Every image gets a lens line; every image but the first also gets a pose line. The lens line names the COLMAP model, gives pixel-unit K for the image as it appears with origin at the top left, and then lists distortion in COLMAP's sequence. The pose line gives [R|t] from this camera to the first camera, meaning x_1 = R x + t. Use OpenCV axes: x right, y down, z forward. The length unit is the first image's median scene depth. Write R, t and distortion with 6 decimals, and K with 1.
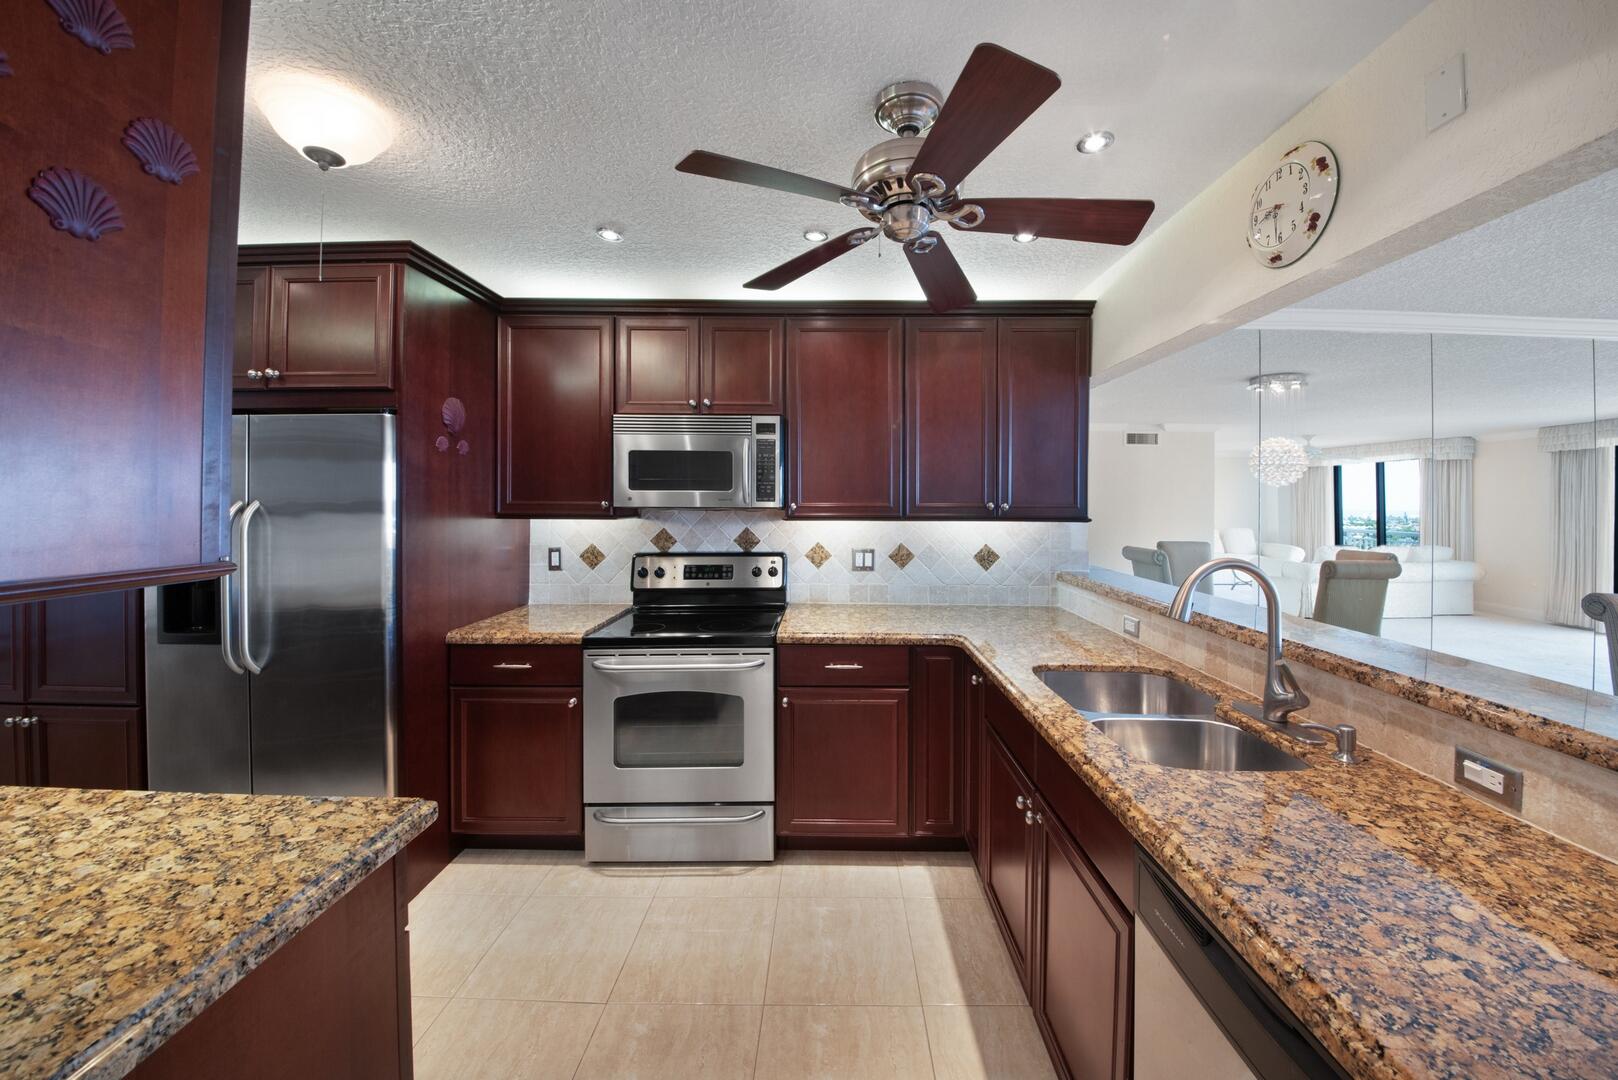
lens RADIAL K [[581.2, 0, 813.4], [0, 581.2, 502.1], [0, 0, 1]] dist [-0.005264, -0.004208]
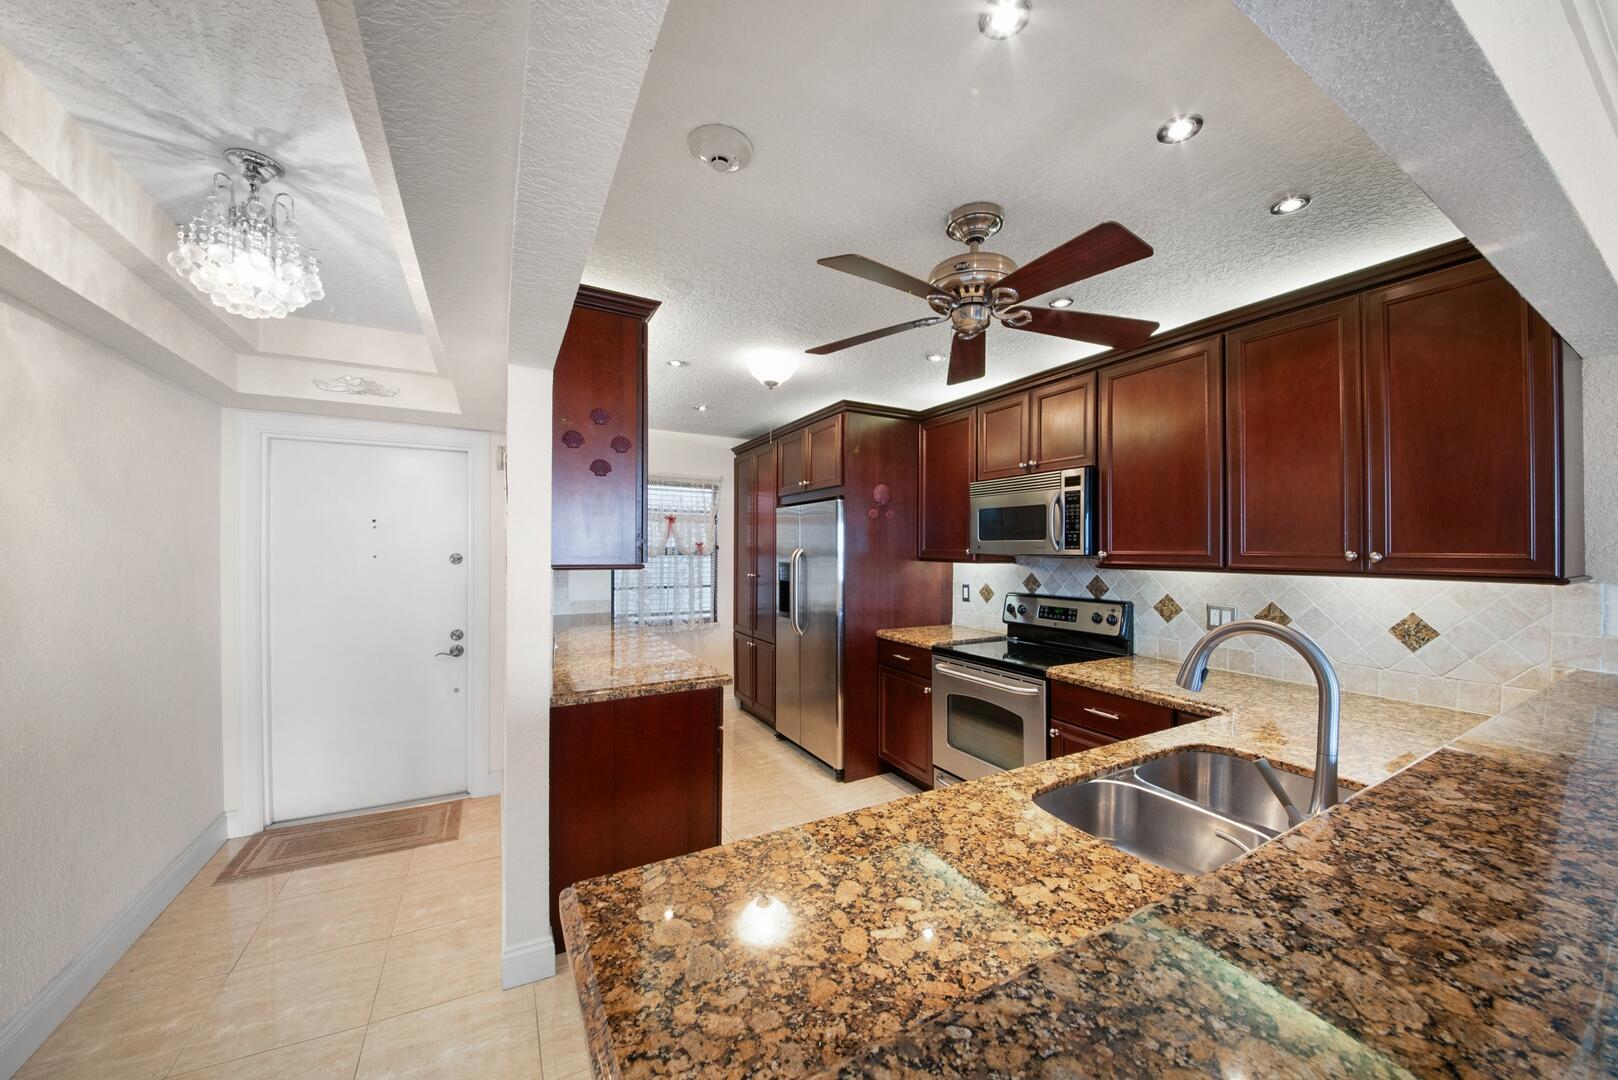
lens RADIAL K [[581.2, 0, 833.5], [0, 581.2, 545.7], [0, 0, 1]] dist [-0.005264, -0.004208]
pose [[0.500920, -0.002089, -0.865491, 0.708144], [-0.005333, 0.999971, -0.005500, -0.000639], [0.865477, 0.007371, 0.500894, 0.084614]]
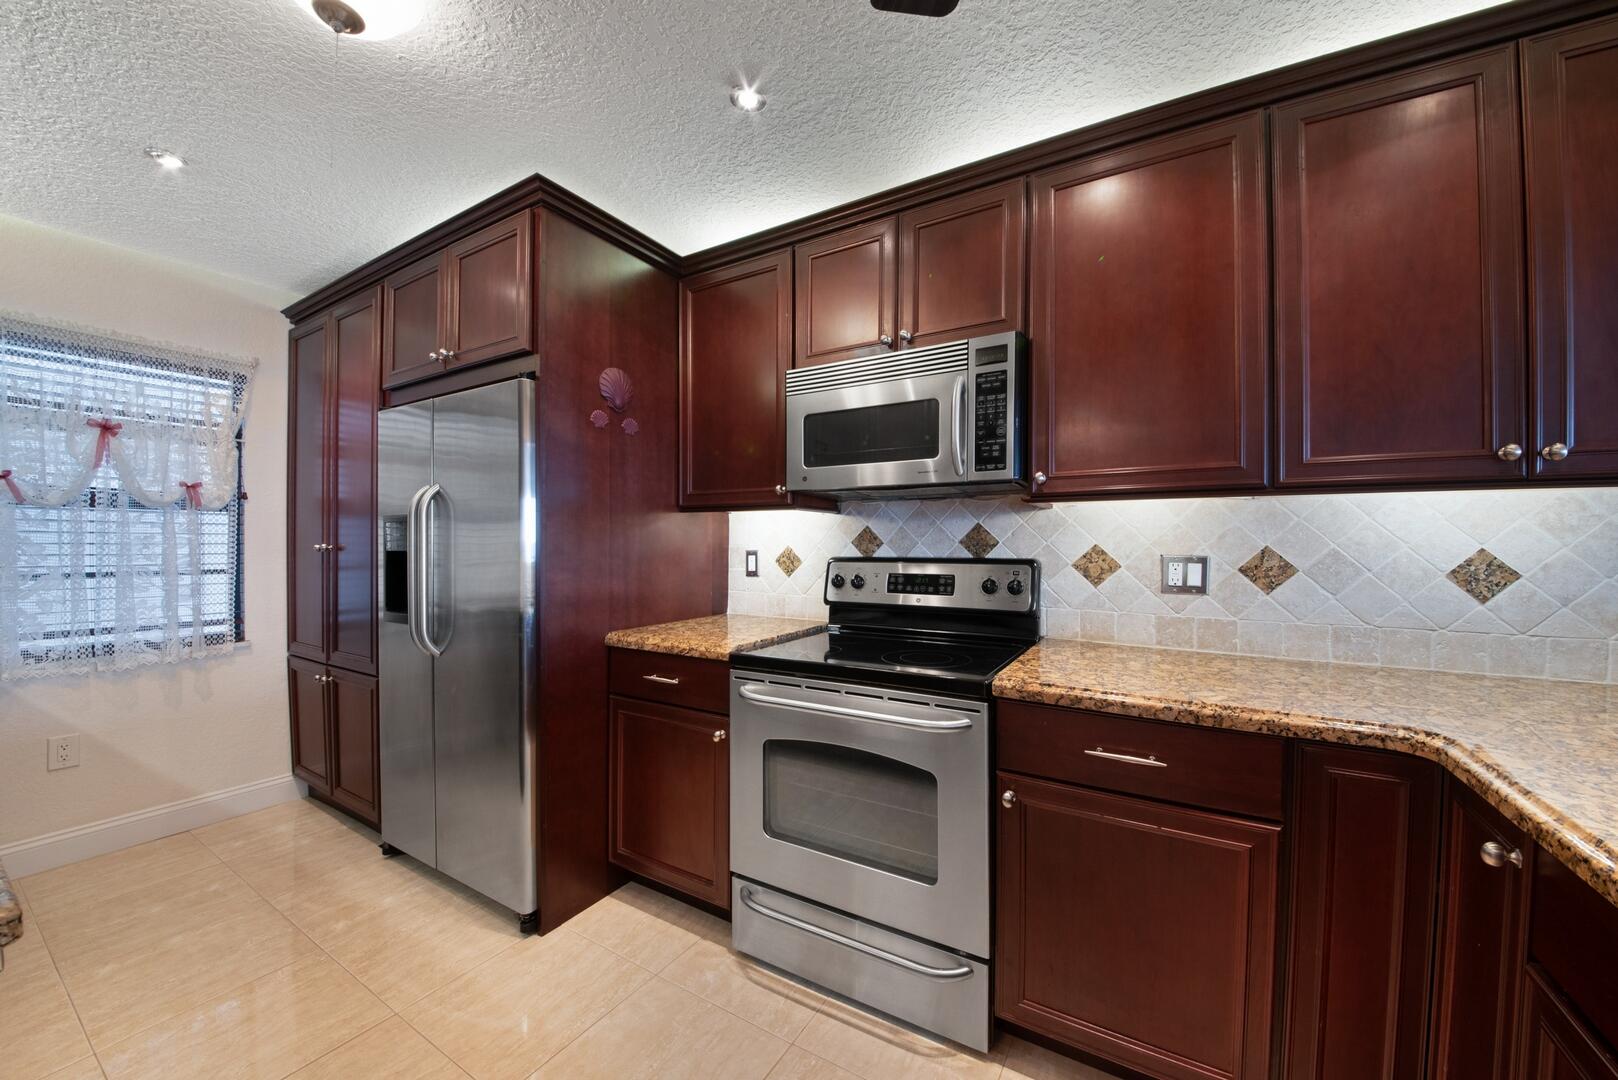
lens RADIAL K [[581.2, 0, 792.9], [0, 581.2, 542.6], [0, 0, 1]] dist [-0.005264, -0.004208]
pose [[0.864915, 0.002302, -0.501913, 0.053785], [-0.000994, 0.999995, 0.002873, 0.085011], [0.501917, -0.001986, 0.864913, 0.383435]]
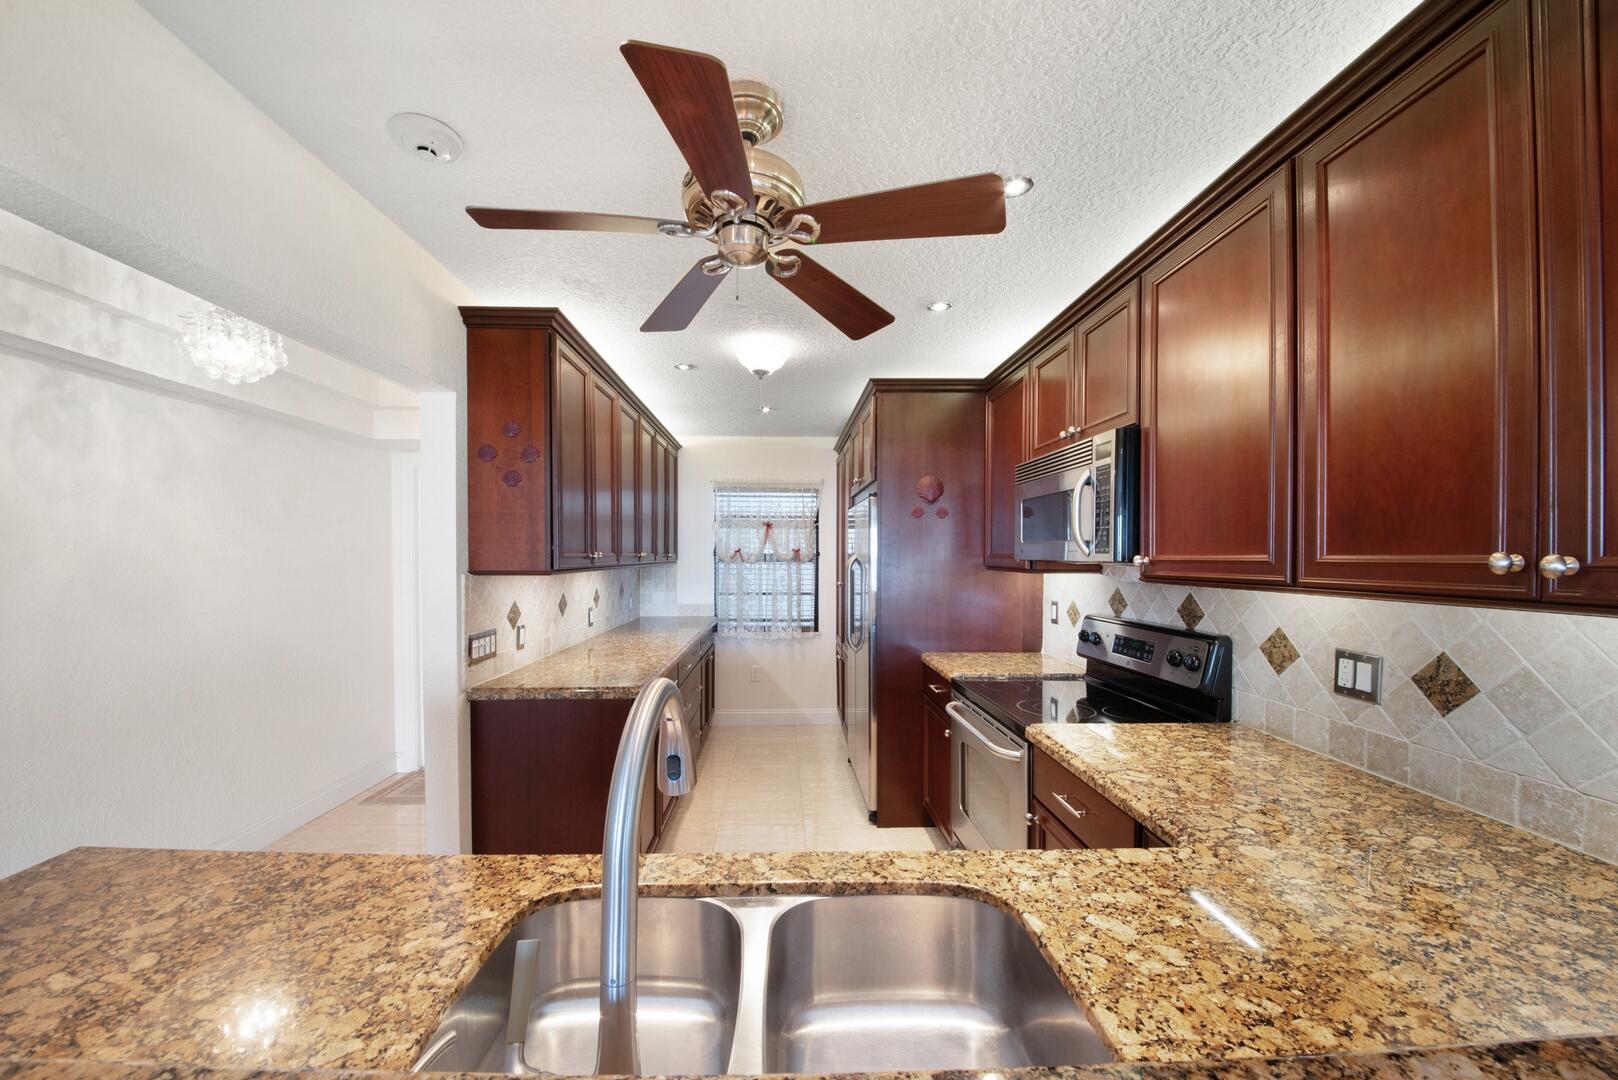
lens RADIAL K [[581.2, 0, 811.0], [0, 581.2, 560.9], [0, 0, 1]] dist [-0.005264, -0.004208]
pose [[0.057972, 0.009054, -0.998277, 0.701983], [-0.005802, 0.999945, 0.008732, 0.003220], [0.998301, 0.005286, 0.058022, 0.672442]]
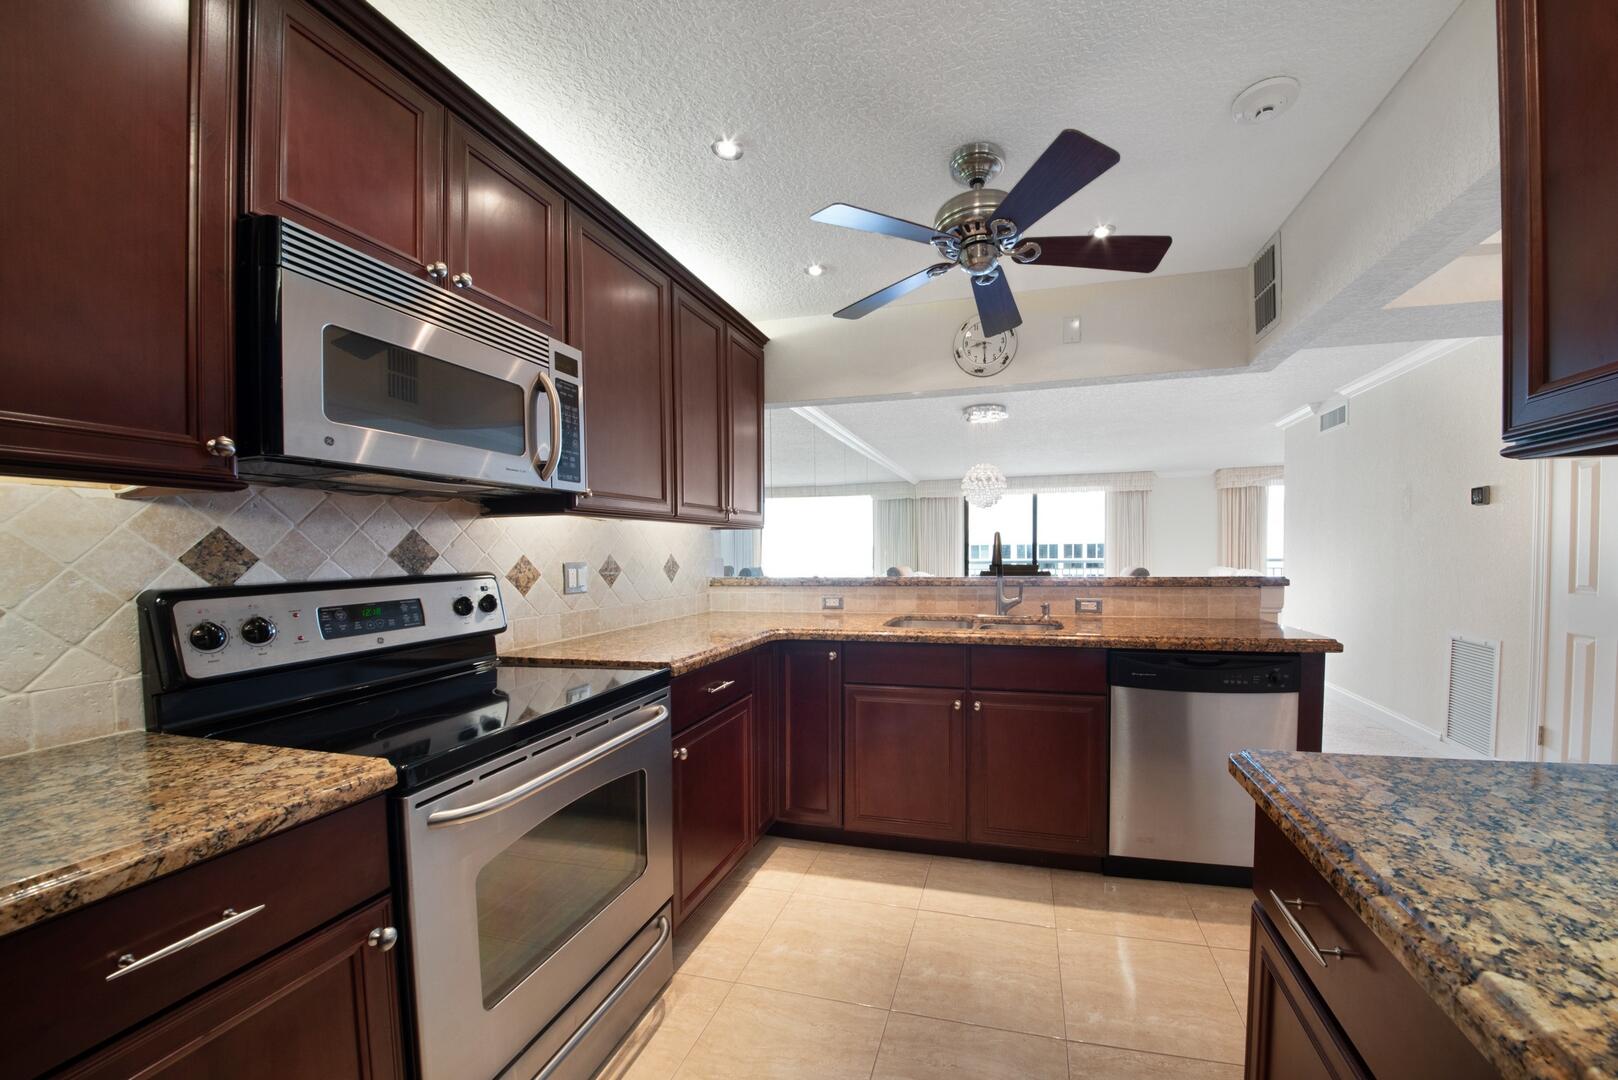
lens RADIAL K [[581.2, 0, 869.3], [0, 581.2, 576.3], [0, 0, 1]] dist [-0.005264, -0.004208]
pose [[0.232349, -0.050027, 0.971345, -0.711082], [0.018171, 0.998725, 0.047090, 0.089178], [-0.972463, 0.006709, 0.232962, 0.594792]]
